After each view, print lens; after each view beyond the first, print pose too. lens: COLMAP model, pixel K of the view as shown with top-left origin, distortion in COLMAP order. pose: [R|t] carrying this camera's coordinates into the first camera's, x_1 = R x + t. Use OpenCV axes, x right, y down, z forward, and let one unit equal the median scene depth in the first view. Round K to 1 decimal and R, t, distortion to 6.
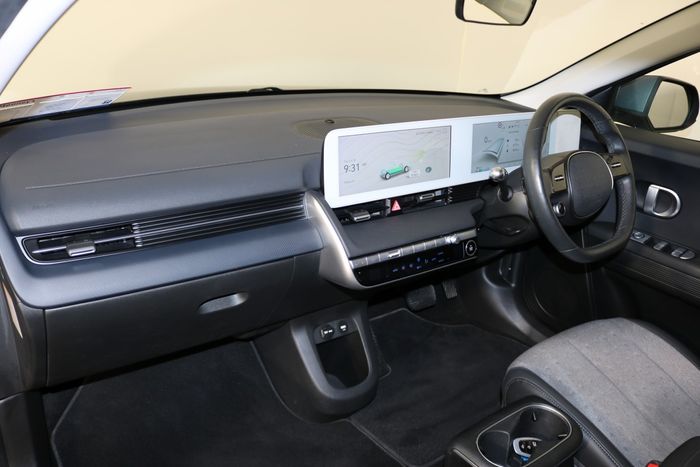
lens RADIAL K [[575.0, 0, 339.9], [0, 575.0, 234.1], [0, 0, 1]] dist [-0.153724, 0.109949]
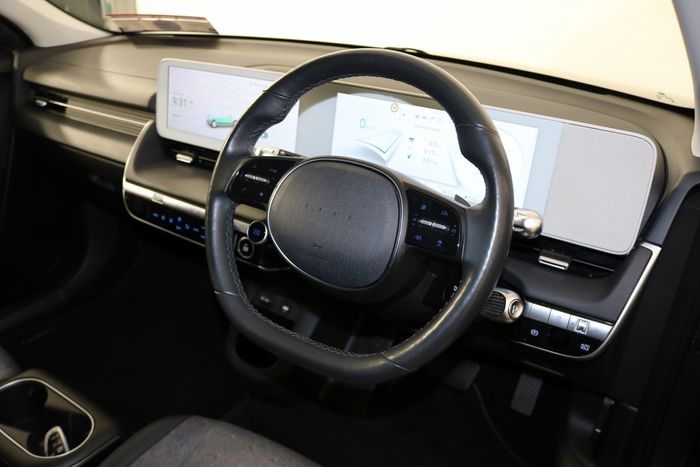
lens RADIAL K [[575.0, 0, 339.9], [0, 575.0, 234.1], [0, 0, 1]] dist [-0.153724, 0.109949]
pose [[0.392971, 0.358172, -0.846928, 0.954619], [-0.372334, 0.904122, 0.209598, -0.202433], [0.840798, 0.232974, 0.488653, 0.775310]]
